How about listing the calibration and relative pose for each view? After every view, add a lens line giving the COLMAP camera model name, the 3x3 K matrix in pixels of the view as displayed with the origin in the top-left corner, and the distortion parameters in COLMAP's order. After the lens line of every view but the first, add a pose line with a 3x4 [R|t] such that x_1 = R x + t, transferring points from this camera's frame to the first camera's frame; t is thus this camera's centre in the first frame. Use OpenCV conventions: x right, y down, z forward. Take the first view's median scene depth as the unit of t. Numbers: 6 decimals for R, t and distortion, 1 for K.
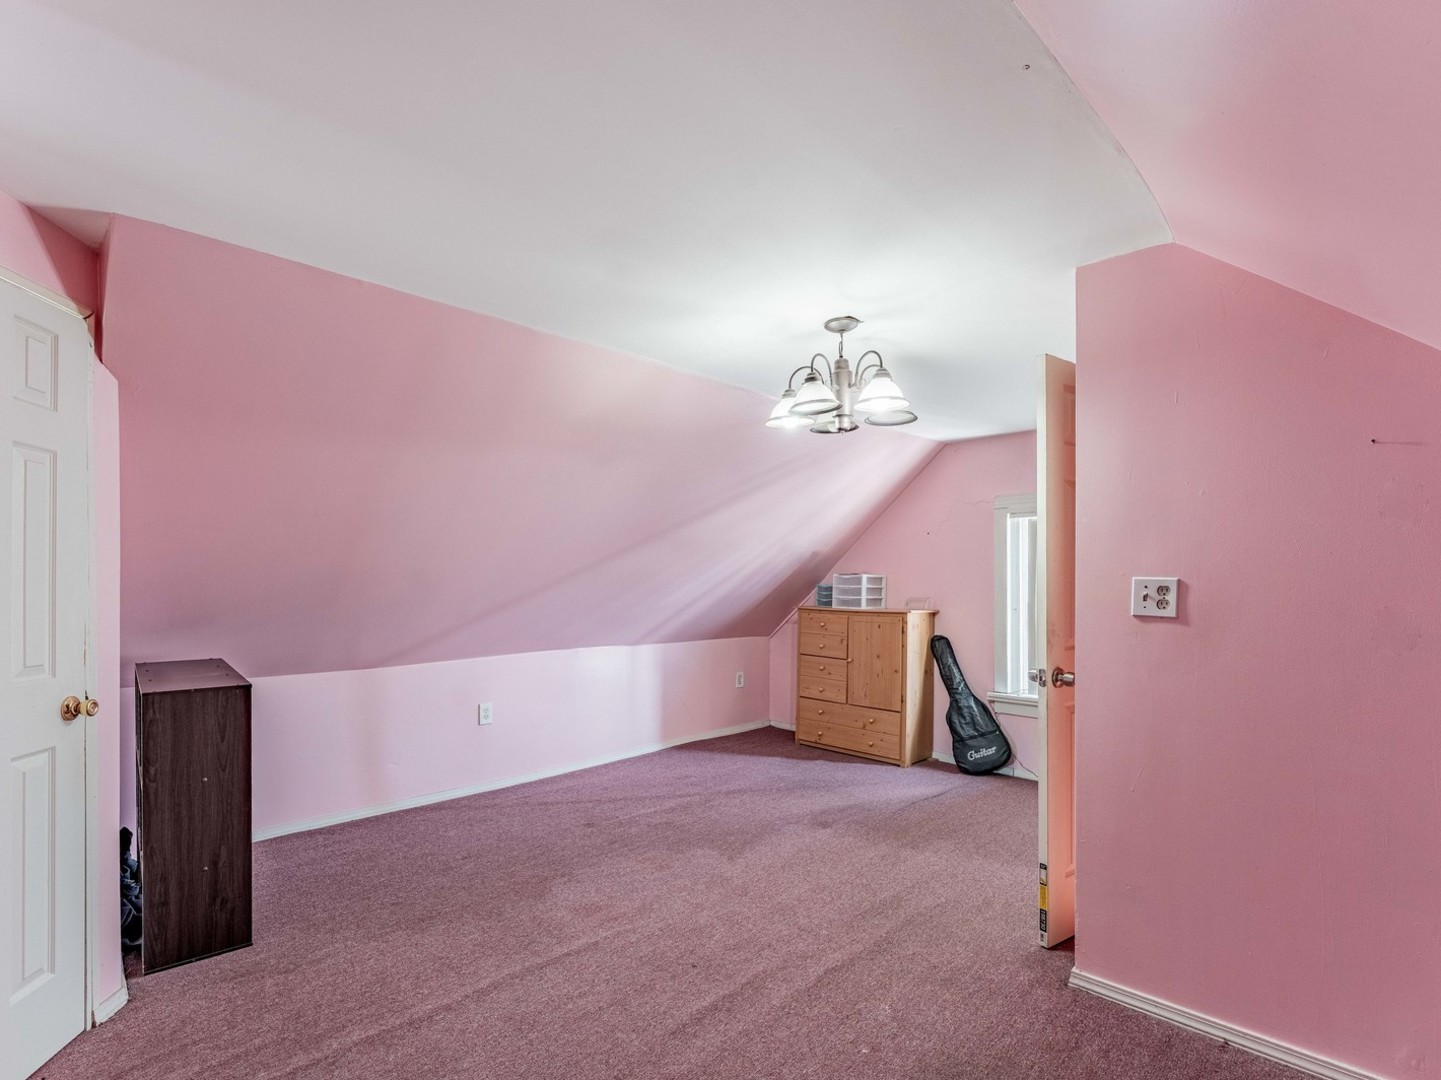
lens RADIAL K [[675.9, 0, 717.3], [0, 675.9, 572.7], [0, 0, 1]] dist [0.001519, -0.000279]
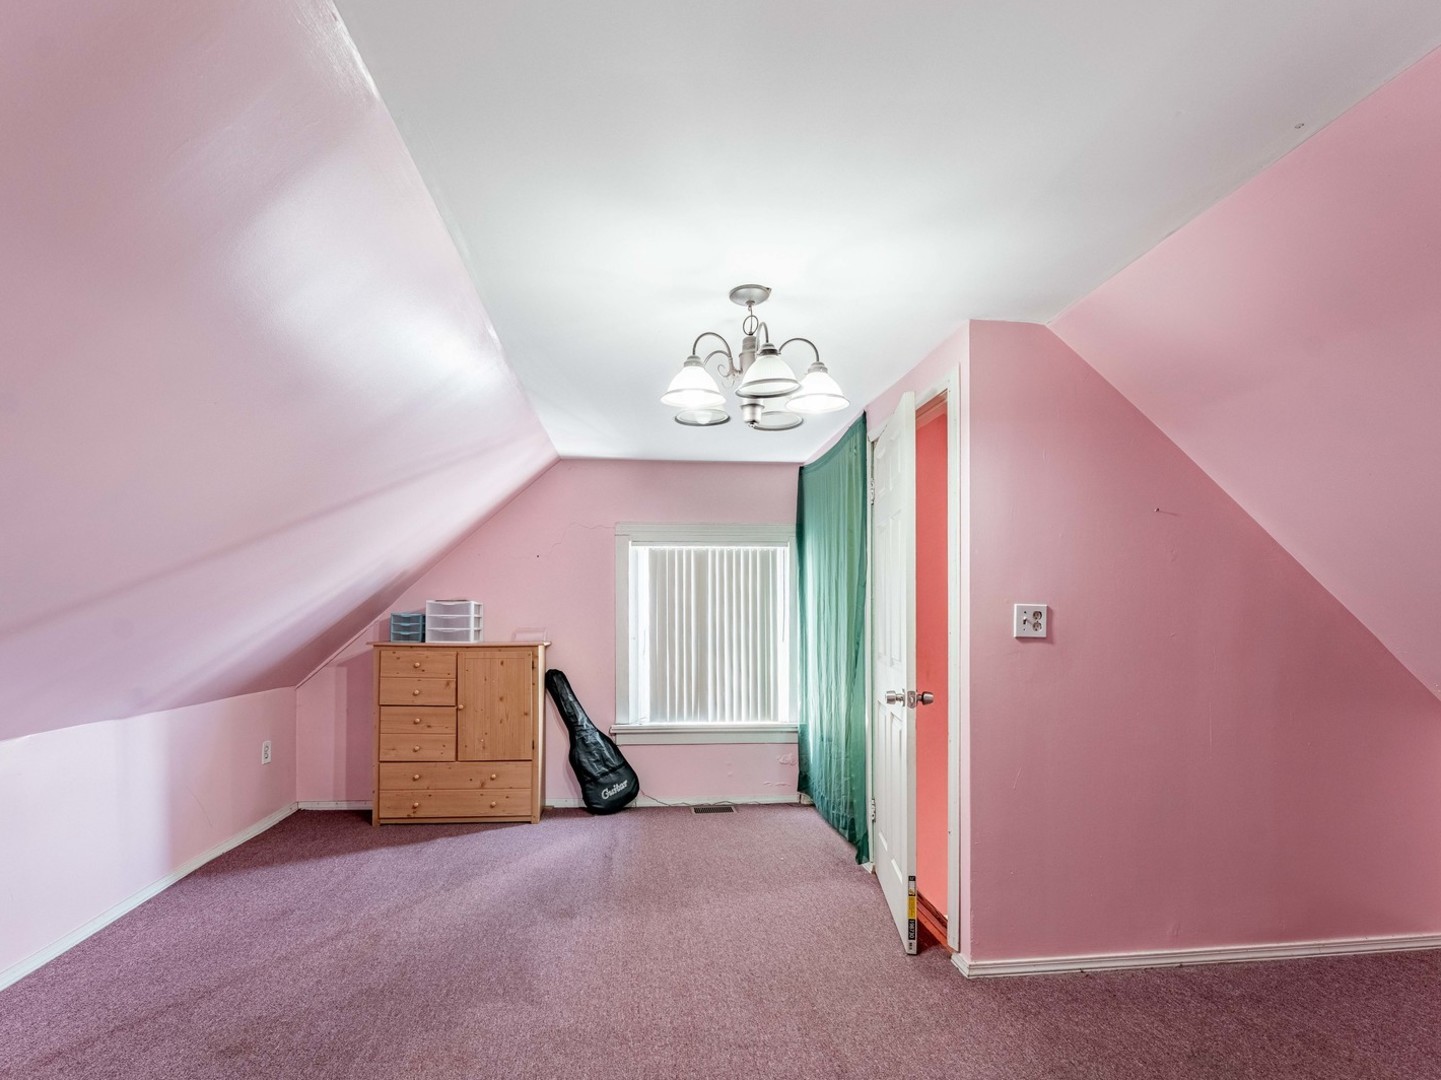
lens RADIAL K [[696.8, 0, 719.3], [0, 696.8, 612.5], [0, 0, 1]] dist [0.009208, -0.000206]
pose [[0.663318, 0.001124, 0.748337, -0.237684], [-0.011170, 0.999902, 0.008400, 0.006613], [-0.748254, -0.013931, 0.663266, 0.227600]]
